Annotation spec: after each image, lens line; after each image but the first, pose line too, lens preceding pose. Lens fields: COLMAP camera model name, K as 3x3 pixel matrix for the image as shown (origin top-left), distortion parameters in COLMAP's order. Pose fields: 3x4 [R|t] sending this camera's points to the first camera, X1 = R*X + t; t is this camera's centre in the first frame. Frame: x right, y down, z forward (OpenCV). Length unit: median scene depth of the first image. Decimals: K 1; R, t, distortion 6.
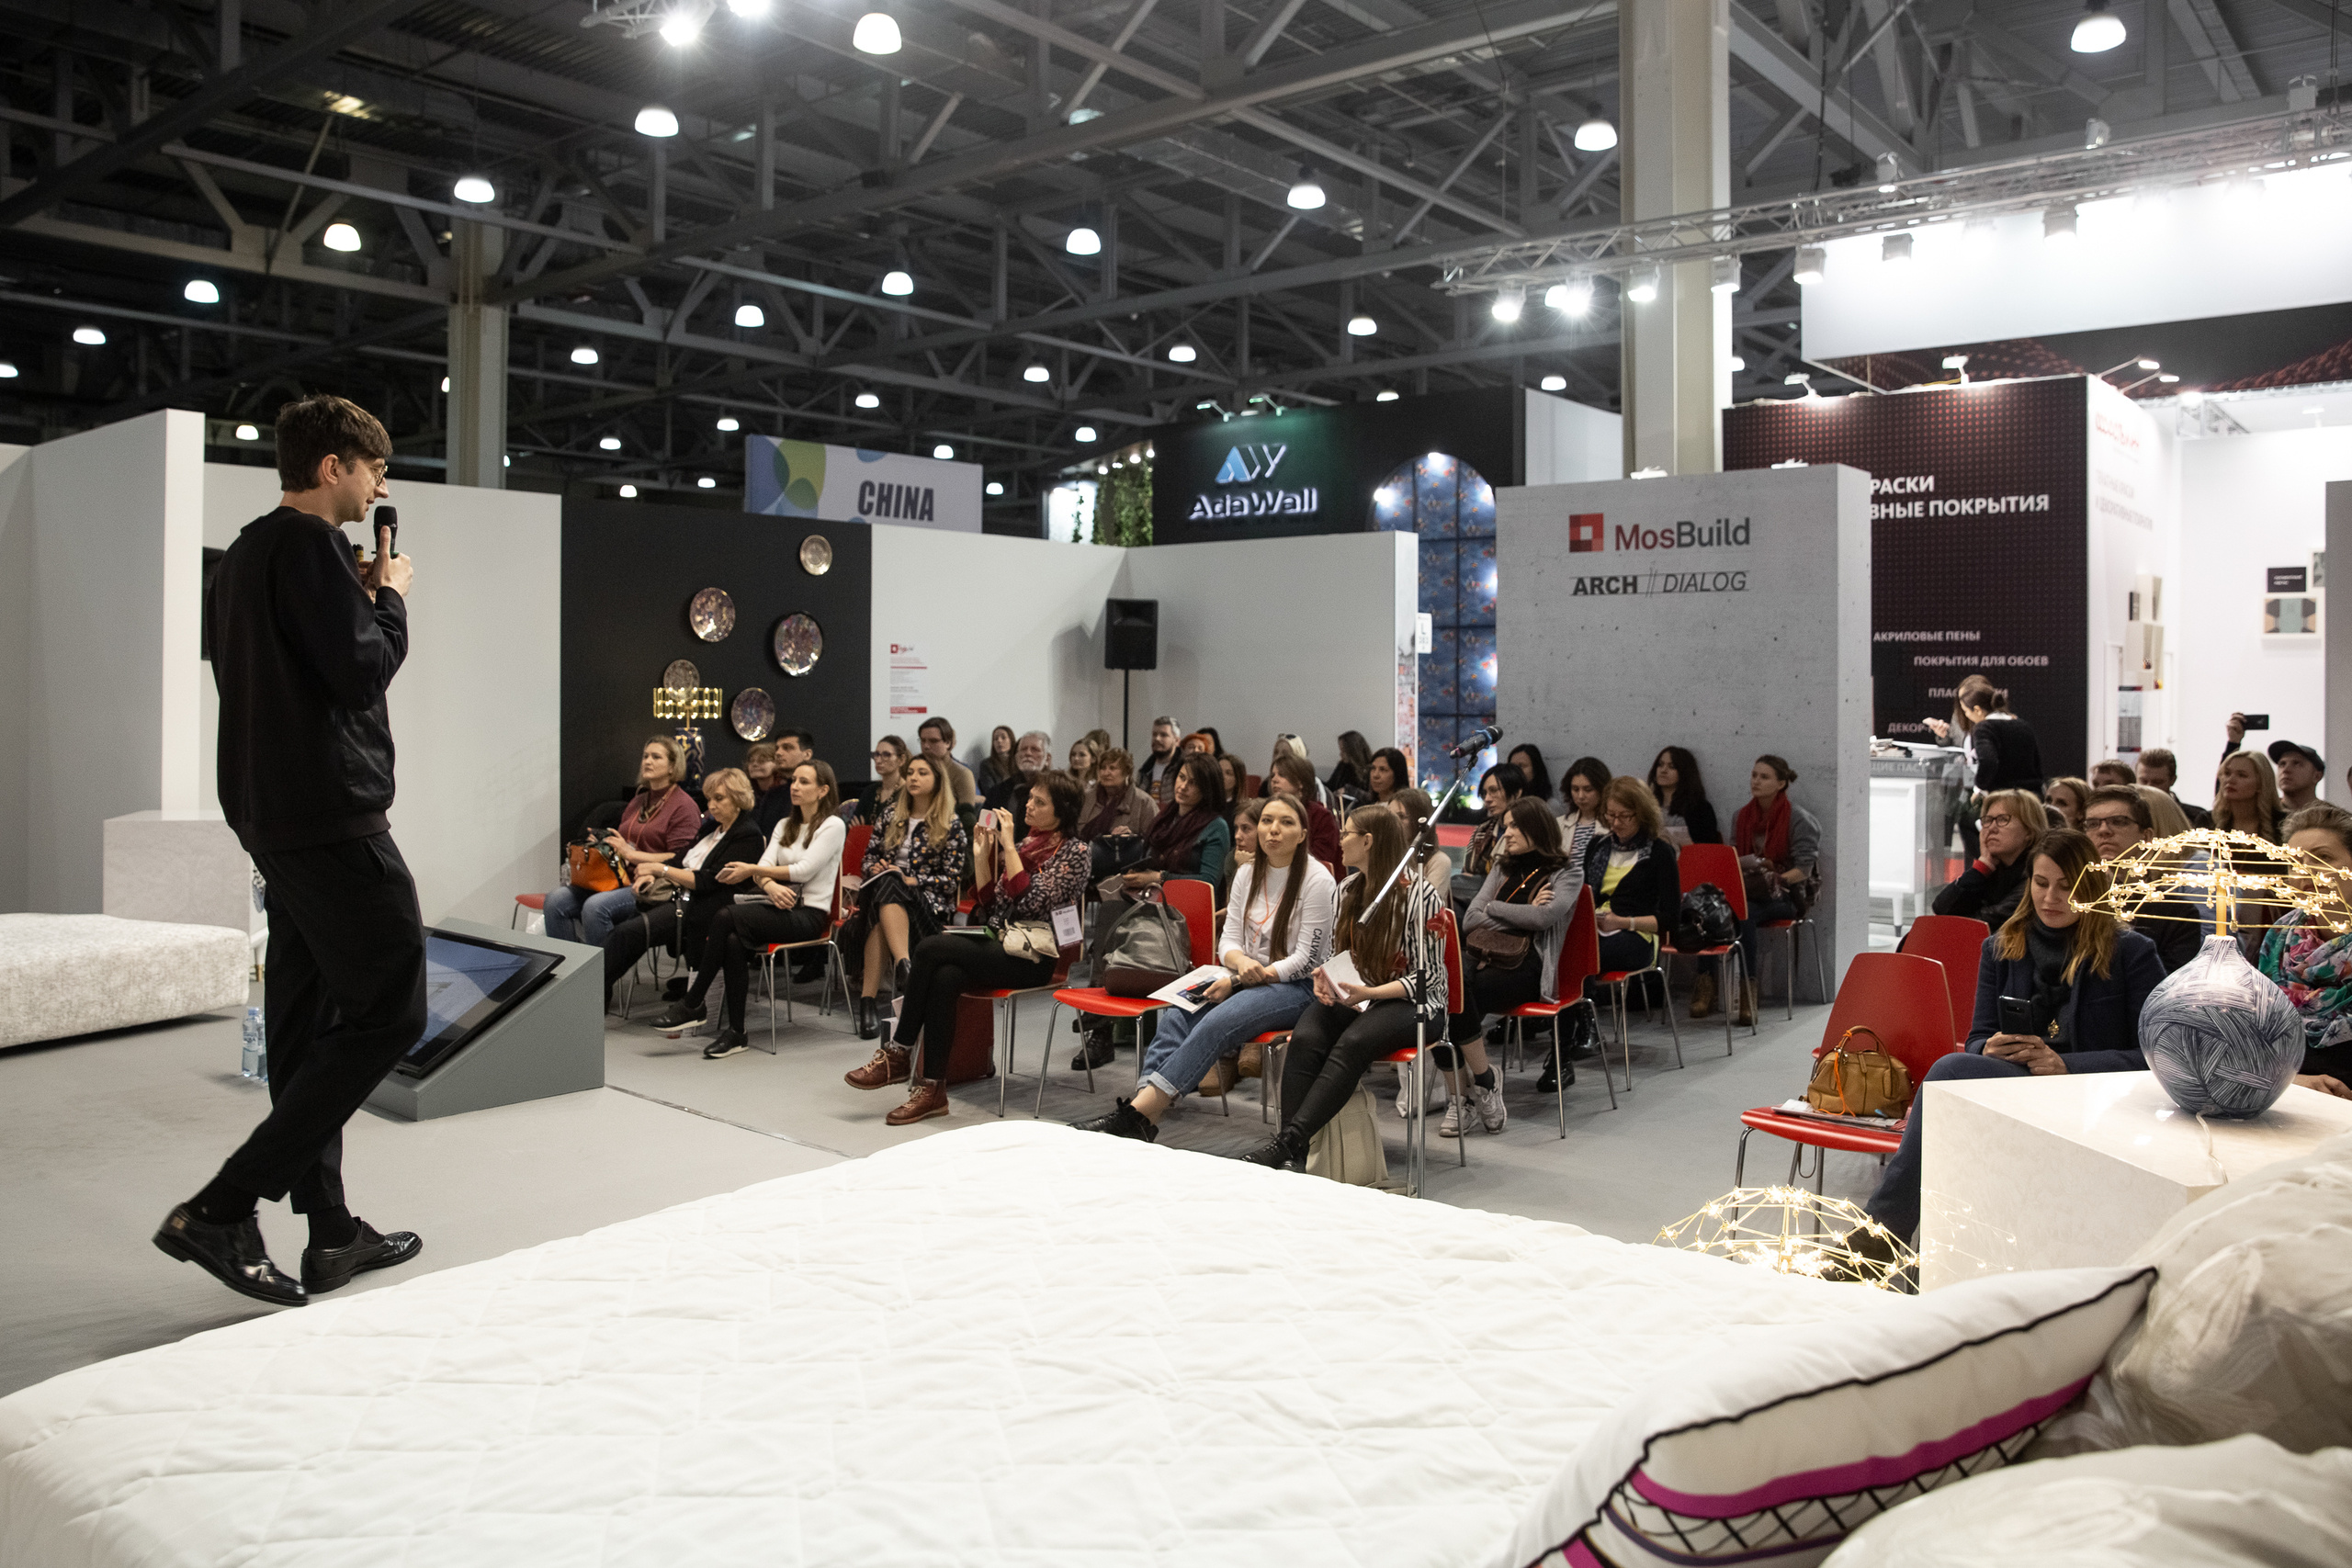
lens RADIAL K [[1708.3, 0, 1176.0], [0, 1708.3, 784.0], [0, 0, 1]] dist [-0.023132, 0.001337]
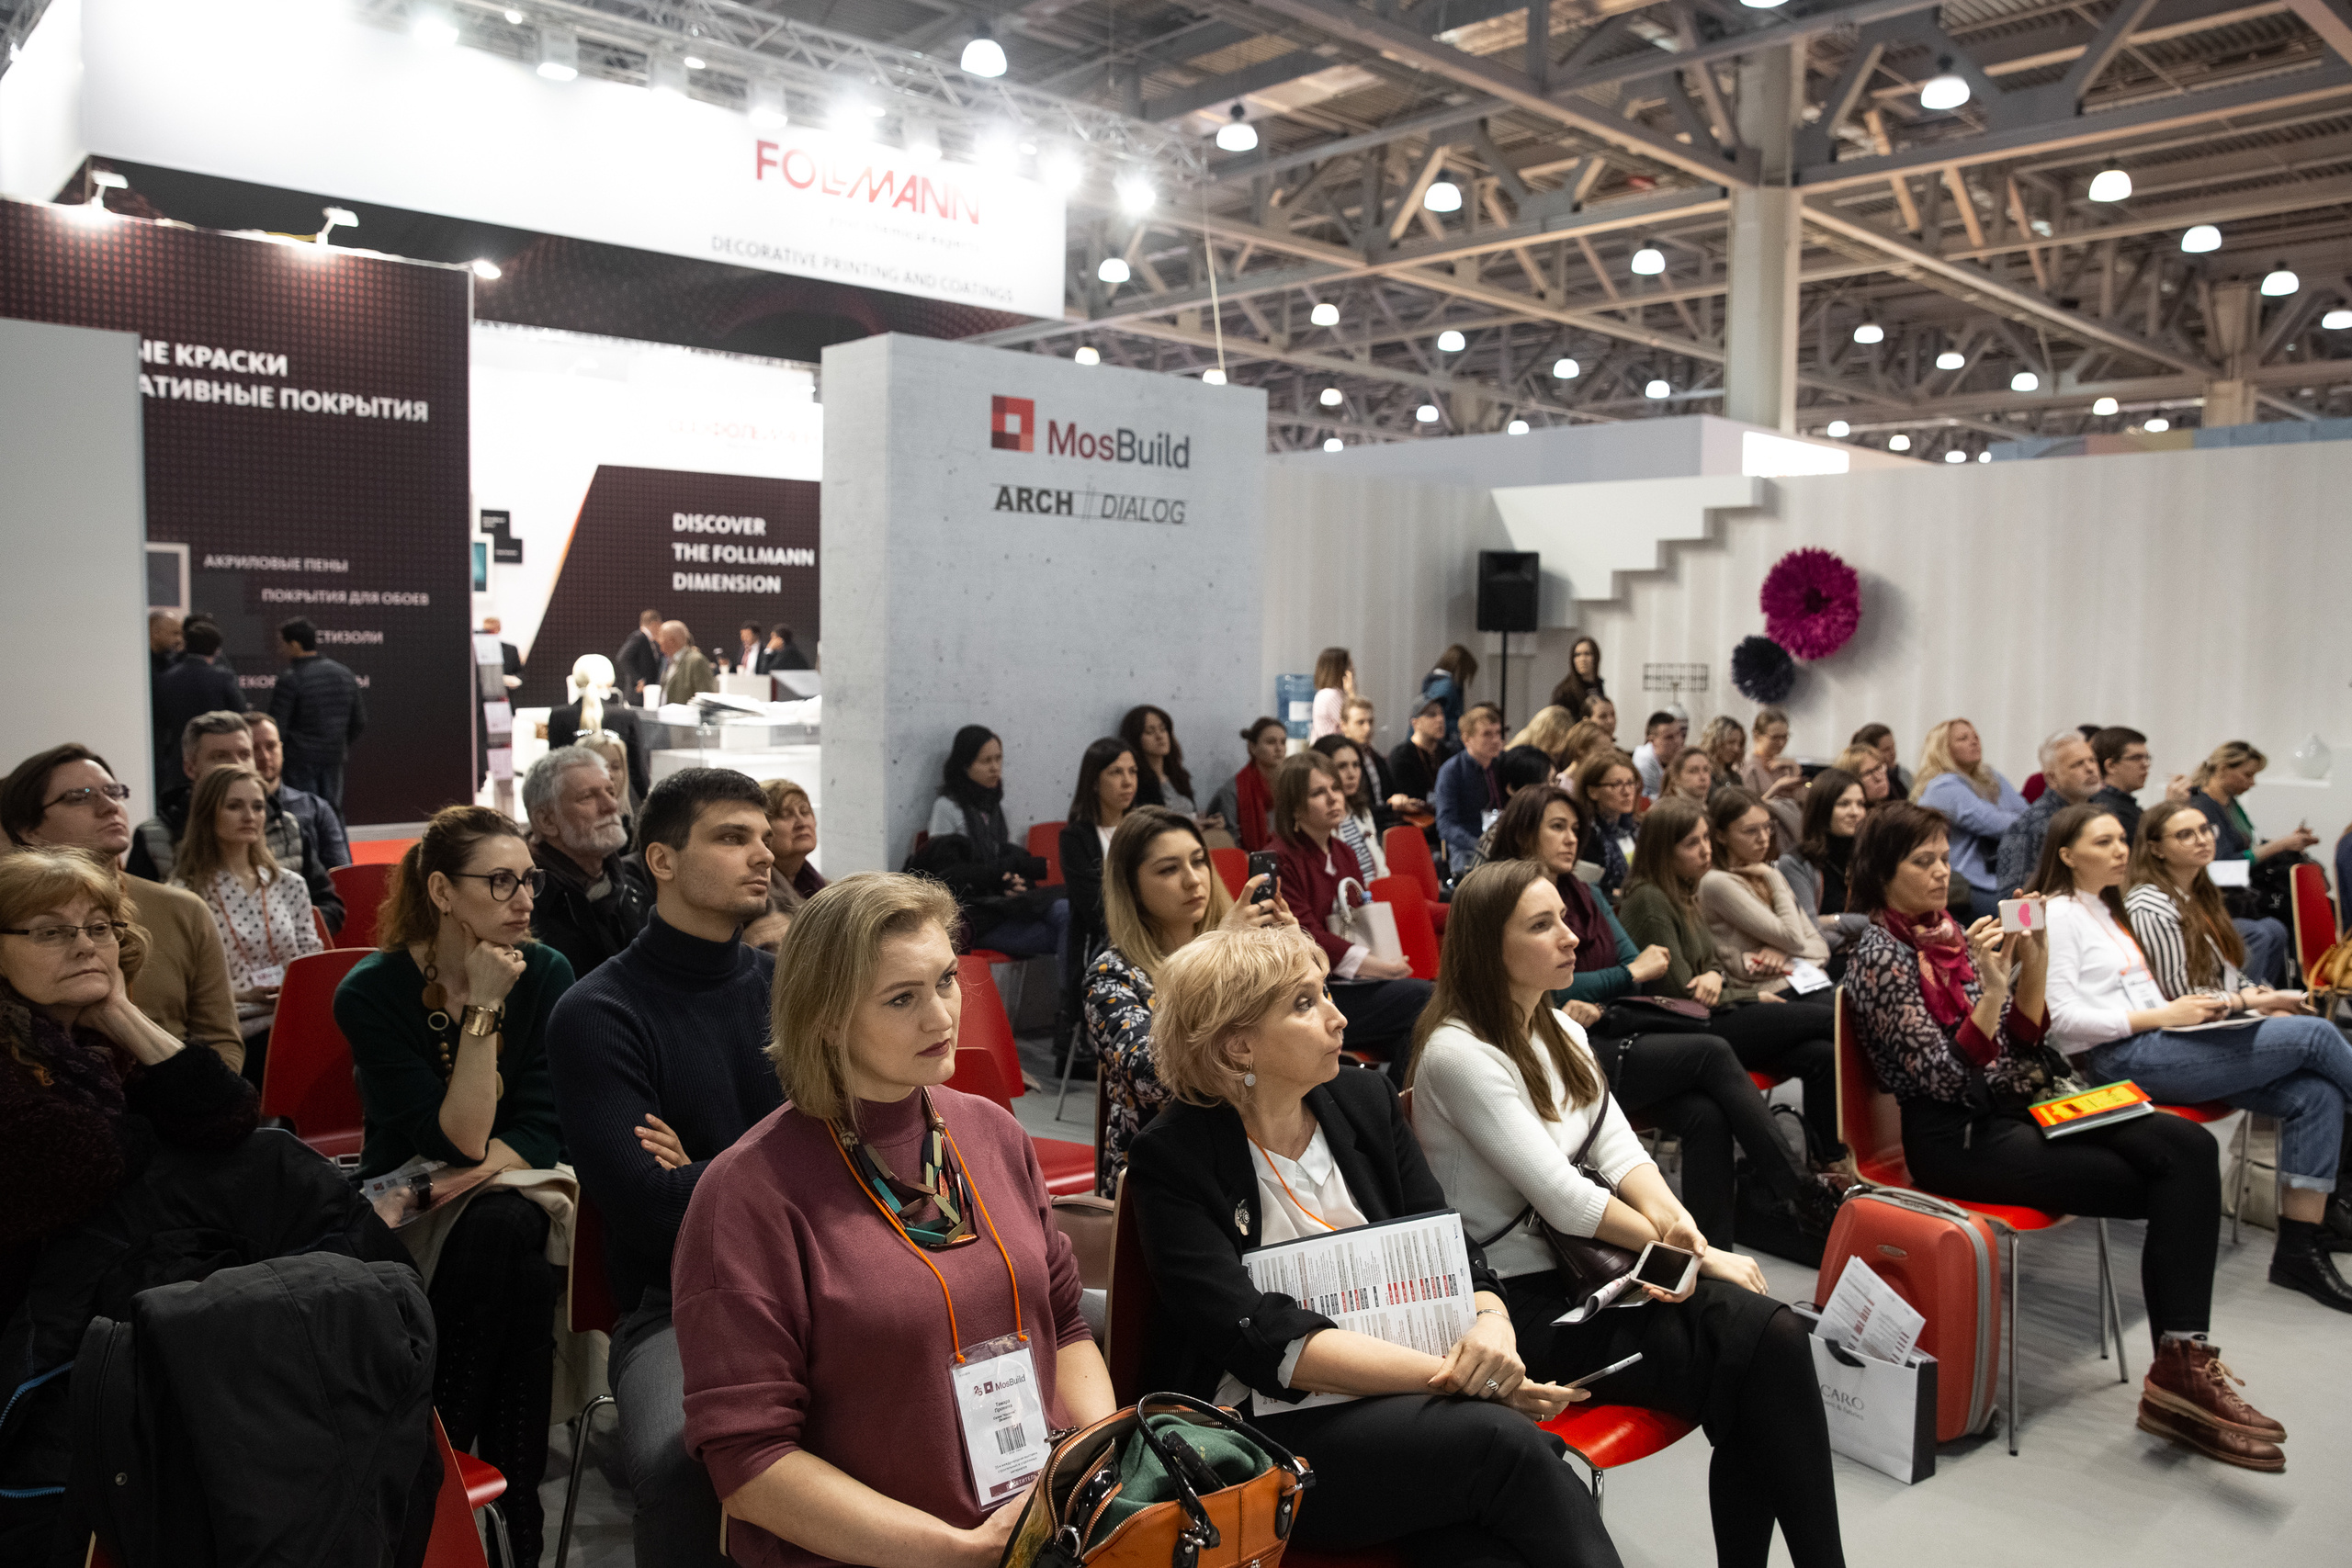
lens RADIAL K [[1708.3, 0, 1176.0], [0, 1708.3, 784.0], [0, 0, 1]] dist [-0.023132, 0.001337]
pose [[0.143101, -0.085551, 0.986004, -0.285656], [0.045806, 0.995762, 0.079750, -0.031266], [-0.988648, 0.033753, 0.146413, 0.510722]]
